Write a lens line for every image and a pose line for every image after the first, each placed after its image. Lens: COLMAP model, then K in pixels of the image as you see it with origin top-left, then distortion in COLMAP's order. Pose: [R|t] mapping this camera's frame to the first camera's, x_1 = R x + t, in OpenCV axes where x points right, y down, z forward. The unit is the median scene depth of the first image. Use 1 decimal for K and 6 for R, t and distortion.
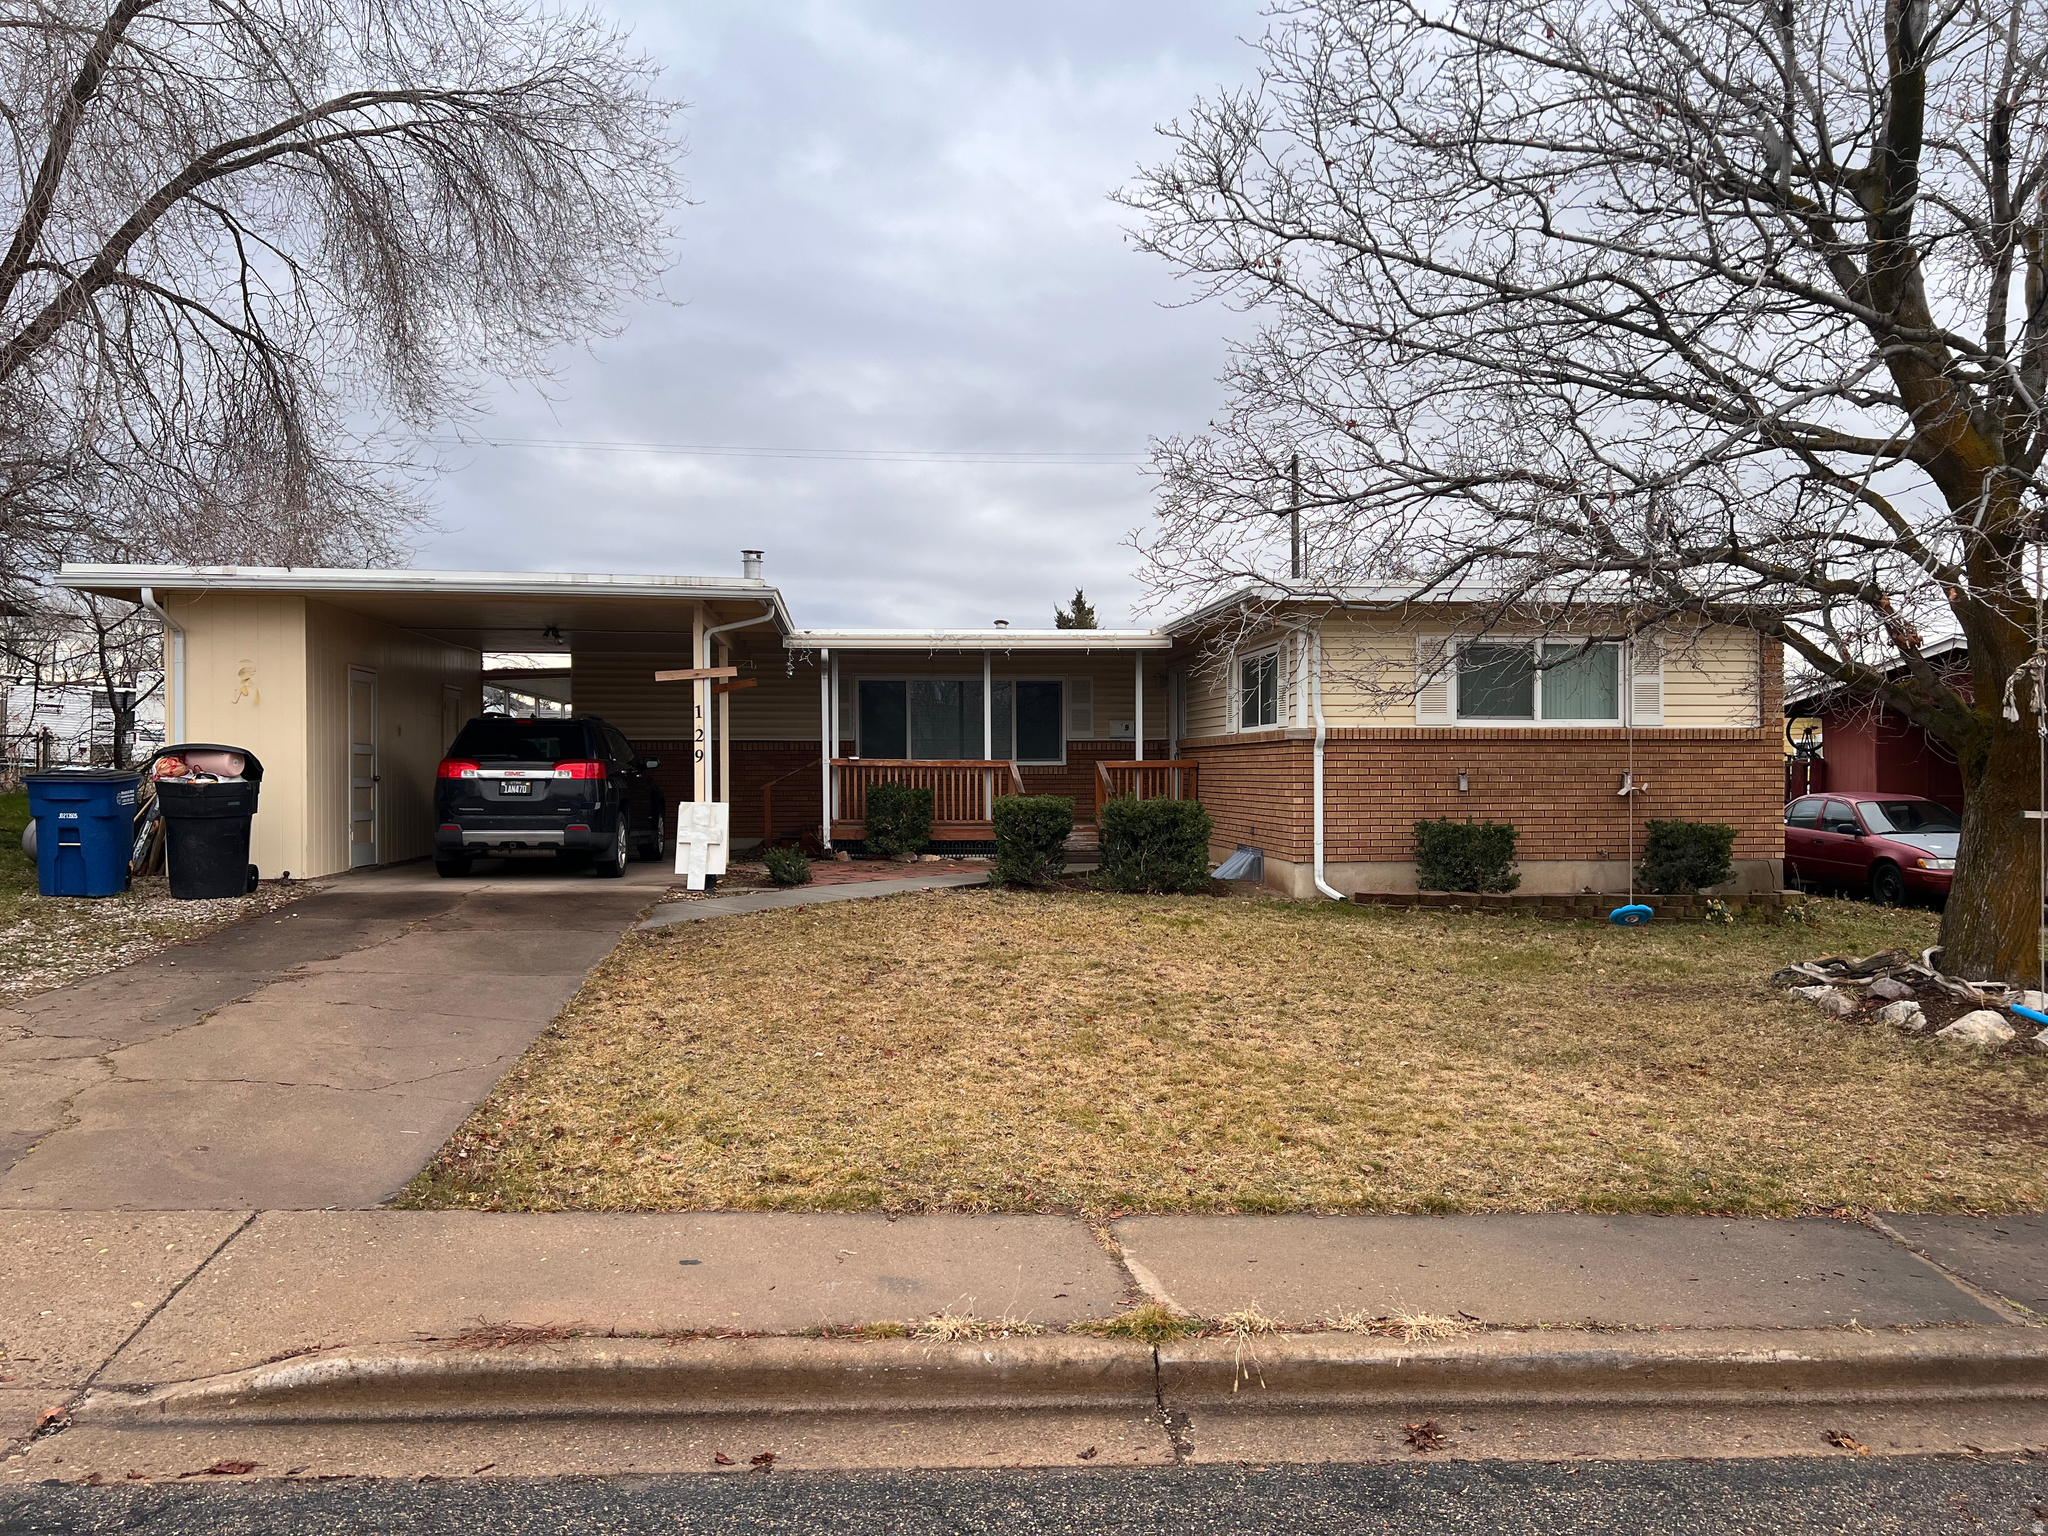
lens RADIAL K [[1545.6, 0, 1019.4], [0, 1545.6, 776.6], [0, 0, 1]] dist [0.049109, -0.047957]
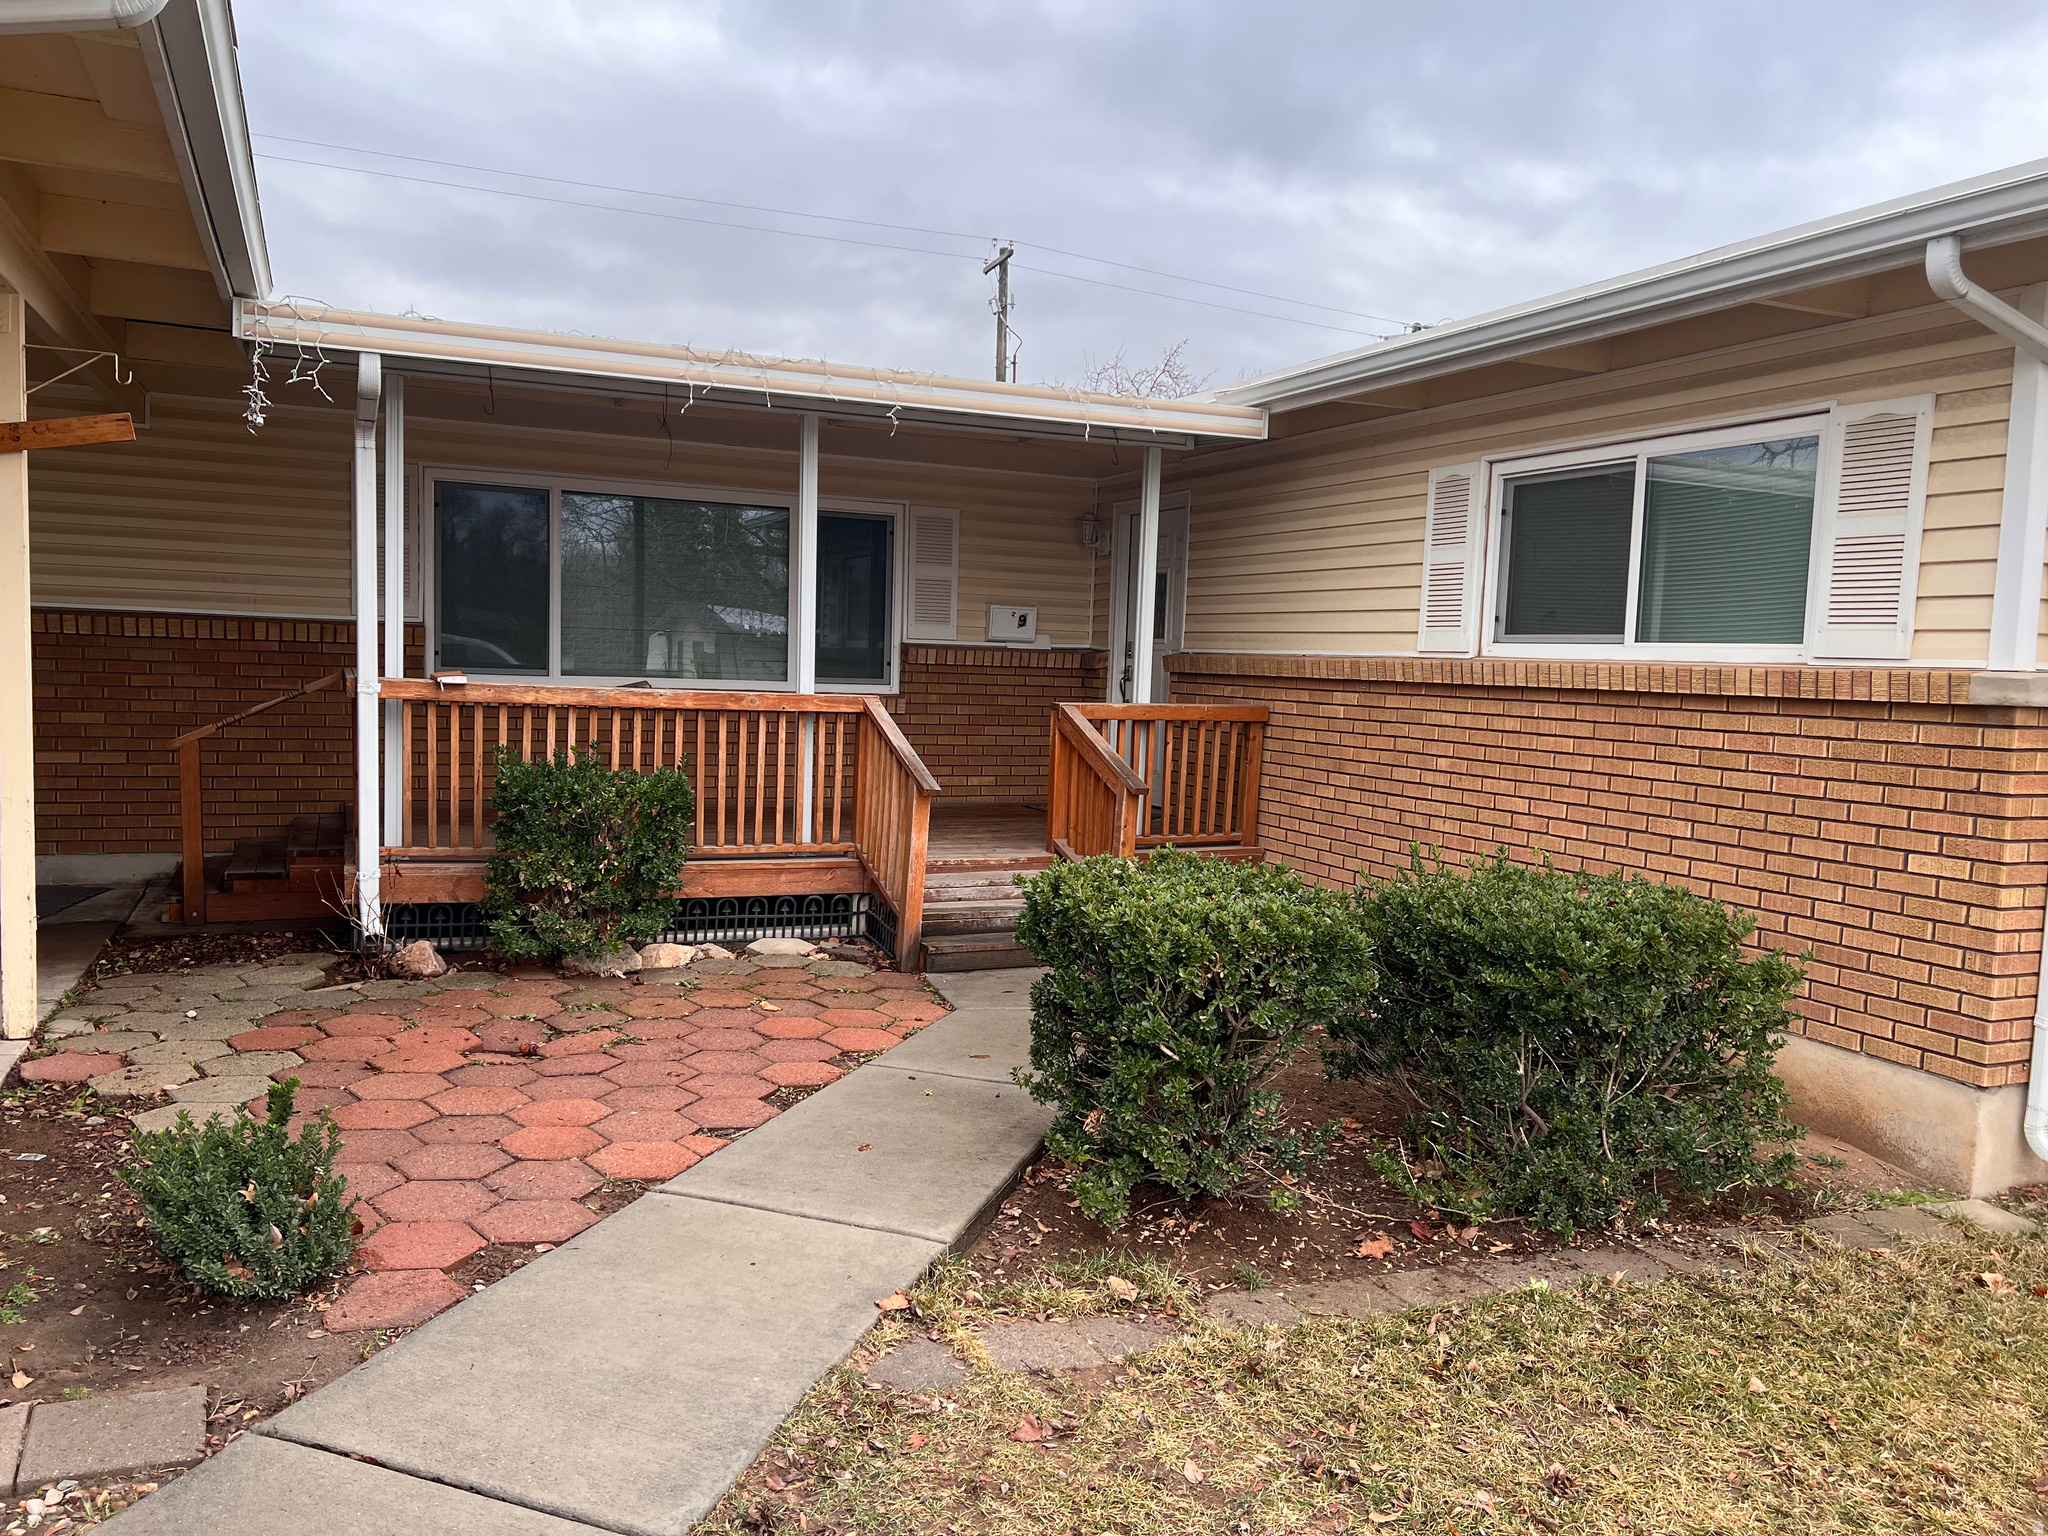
lens RADIAL K [[1545.6, 0, 1019.4], [0, 1545.6, 776.6], [0, 0, 1]] dist [0.049109, -0.047957]
pose [[0.934481, 0.003572, 0.355994, -0.112089], [-0.027703, 0.997647, 0.062710, -0.015749], [-0.354933, -0.068463, 0.932382, 0.613986]]
